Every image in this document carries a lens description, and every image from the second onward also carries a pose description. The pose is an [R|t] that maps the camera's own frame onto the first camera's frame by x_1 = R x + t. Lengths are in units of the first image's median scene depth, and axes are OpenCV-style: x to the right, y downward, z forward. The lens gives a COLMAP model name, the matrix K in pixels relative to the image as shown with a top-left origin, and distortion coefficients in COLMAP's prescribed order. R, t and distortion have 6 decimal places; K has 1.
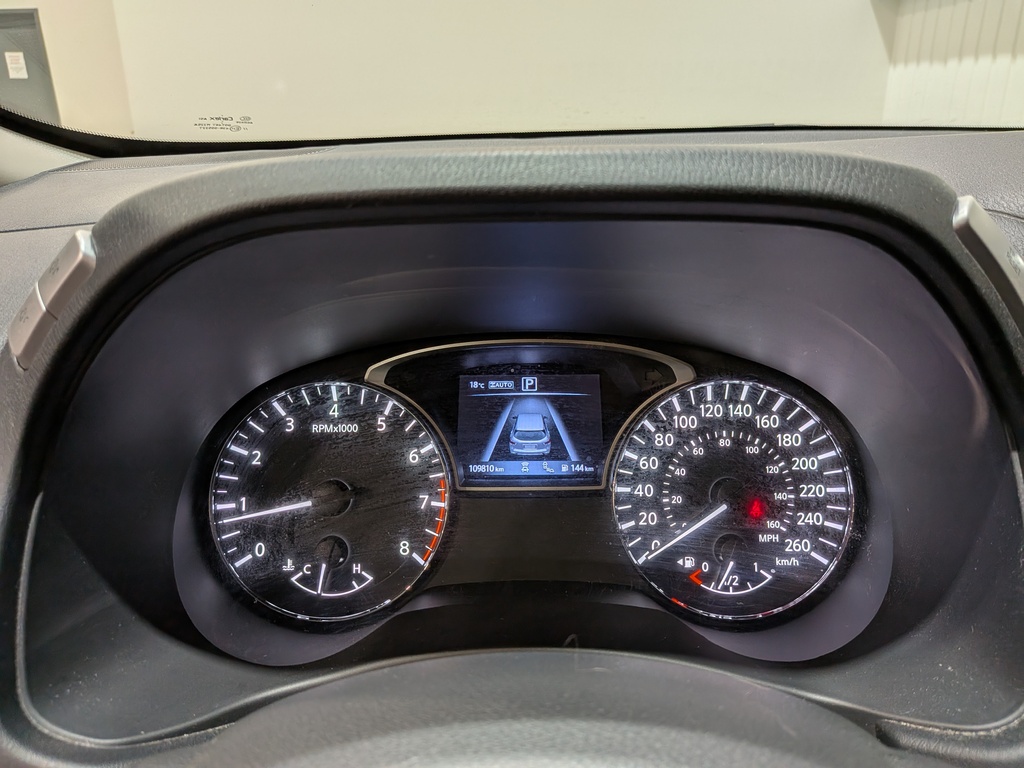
lens RADIAL K [[763.1, 0, 506.1], [0, 763.1, 379.2], [0, 0, 1]] dist [0.123250, -0.277348]
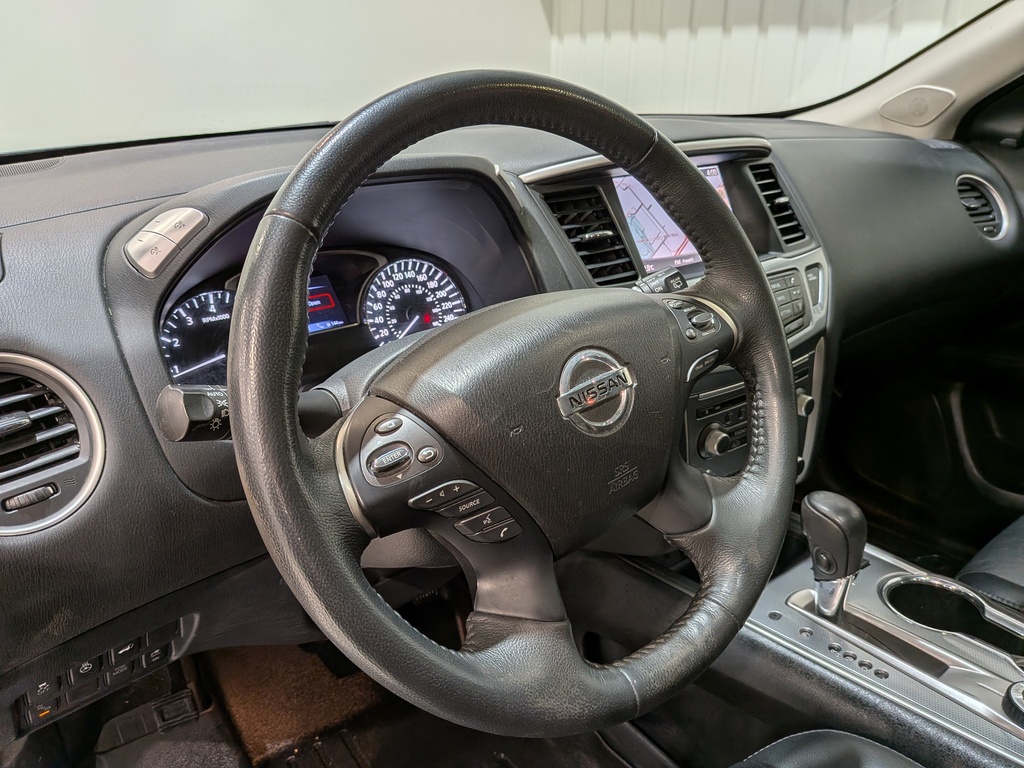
lens RADIAL K [[763.1, 0, 506.1], [0, 763.1, 379.2], [0, 0, 1]] dist [0.123250, -0.277348]
pose [[0.792011, -0.231295, 0.564997, -0.740130], [0.214894, 0.971847, 0.096612, 0.173752], [-0.571437, 0.044897, 0.819417, -0.857533]]
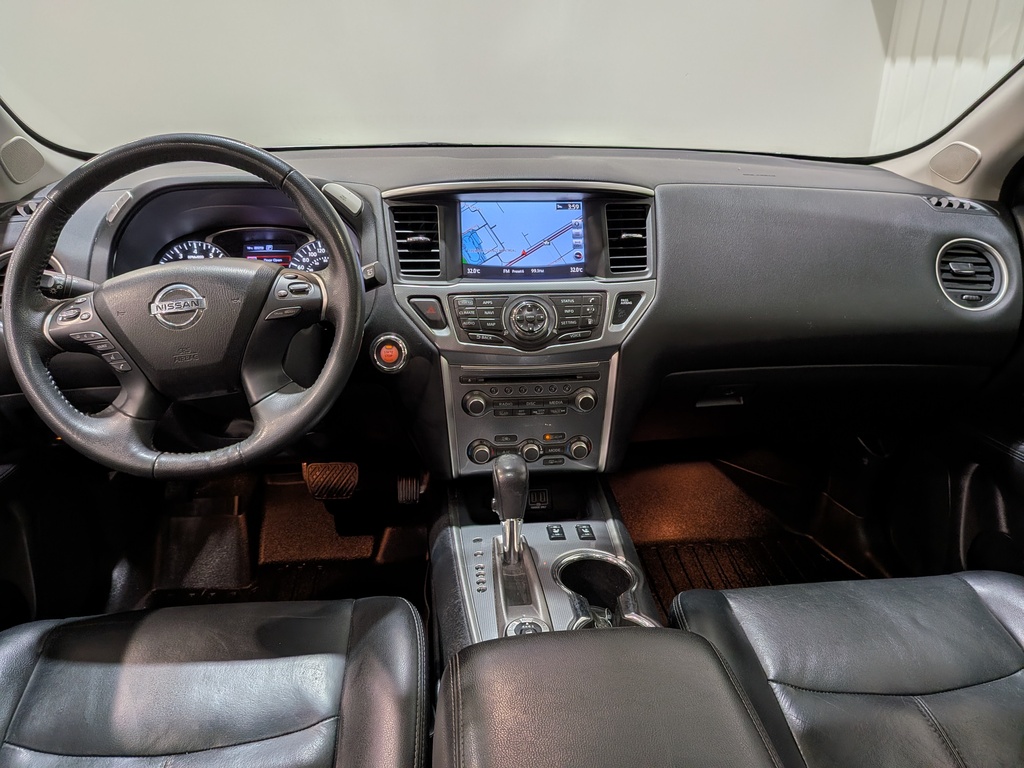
lens RADIAL K [[763.1, 0, 506.1], [0, 763.1, 379.2], [0, 0, 1]] dist [0.123250, -0.277348]
pose [[0.994031, -0.027660, 0.105532, 0.676212], [0.024092, 0.999099, 0.034935, 0.476957], [-0.106403, -0.032184, 0.993802, -2.239527]]
